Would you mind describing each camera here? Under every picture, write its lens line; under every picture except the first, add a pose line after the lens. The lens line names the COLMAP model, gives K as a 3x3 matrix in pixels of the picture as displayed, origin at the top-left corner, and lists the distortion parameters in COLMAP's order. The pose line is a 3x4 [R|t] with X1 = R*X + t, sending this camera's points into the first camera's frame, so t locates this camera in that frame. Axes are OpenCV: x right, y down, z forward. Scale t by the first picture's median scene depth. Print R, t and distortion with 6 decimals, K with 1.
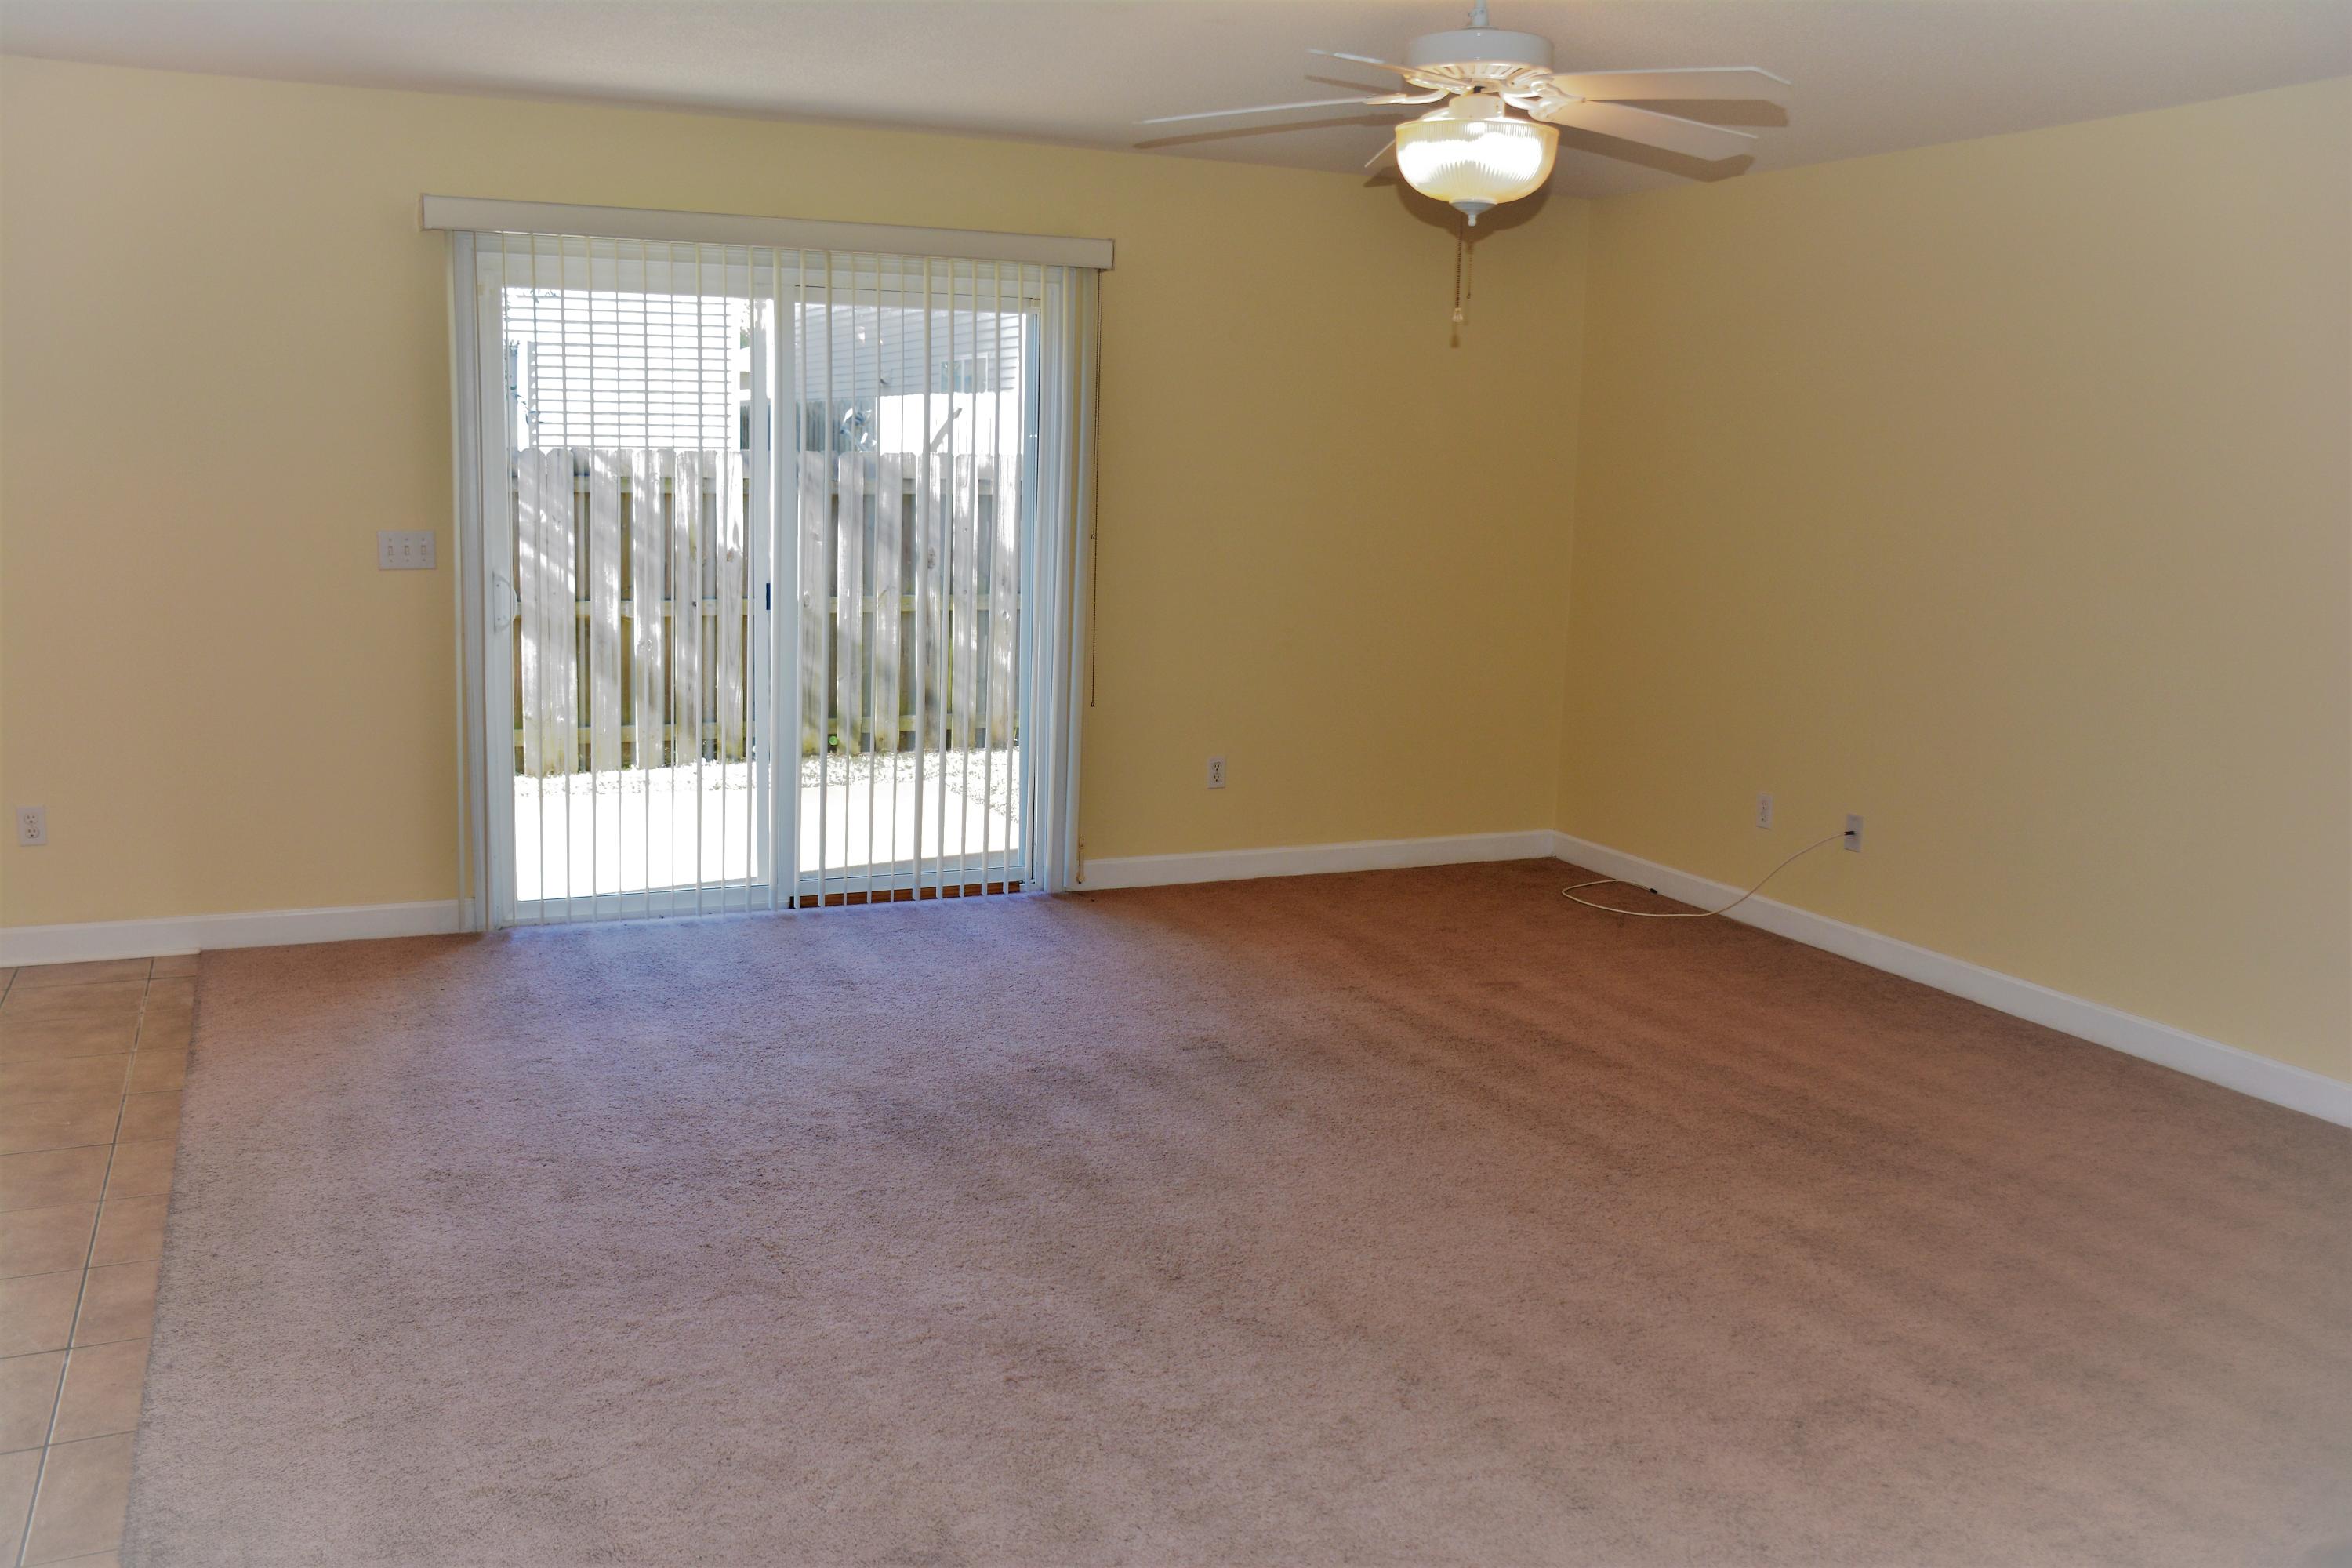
lens RADIAL K [[1985.9, 0, 1176.0], [0, 1985.9, 784.0], [0, 0, 1]] dist [-0.090733, 0.011133]
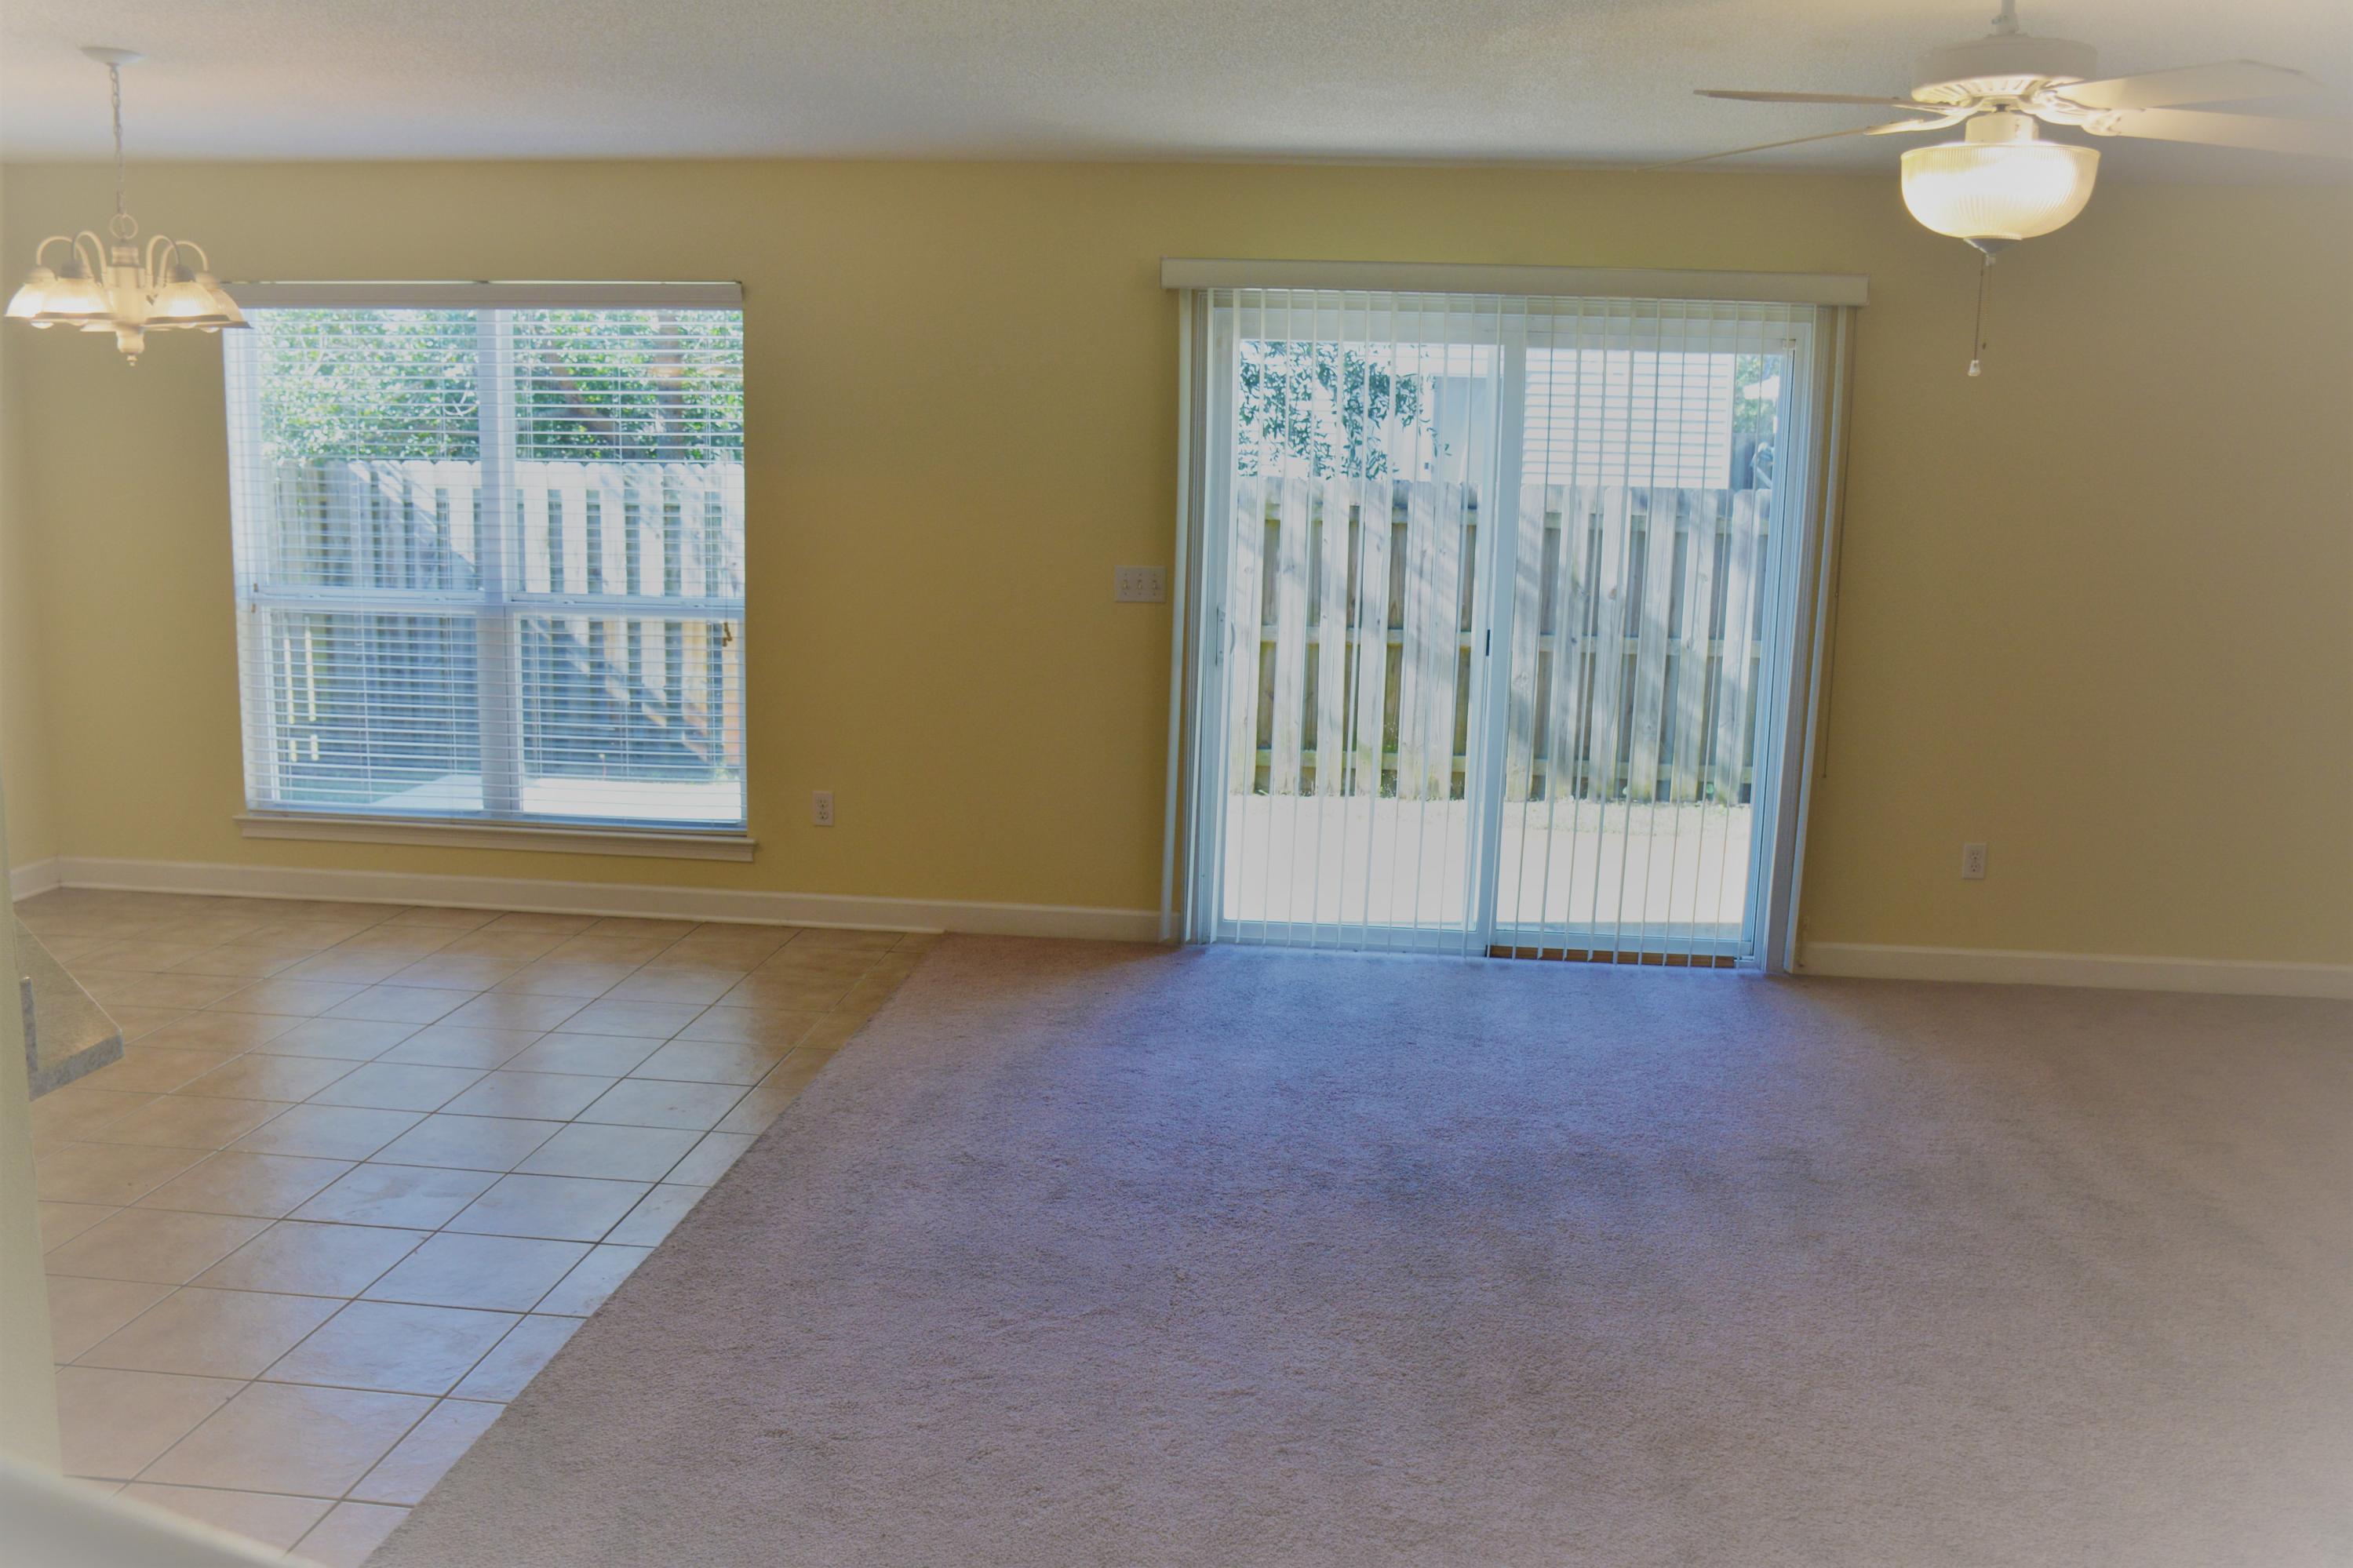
lens RADIAL K [[2031.4, 0, 1176.5], [0, 2031.4, 784.0], [0, 0, 1]] dist [-0.107816, 0.015068]
pose [[0.858735, 0.077977, -0.506452, 0.194030], [-0.085375, 0.996311, 0.008638, -0.020619], [0.505258, 0.035821, 0.862225, 0.046873]]
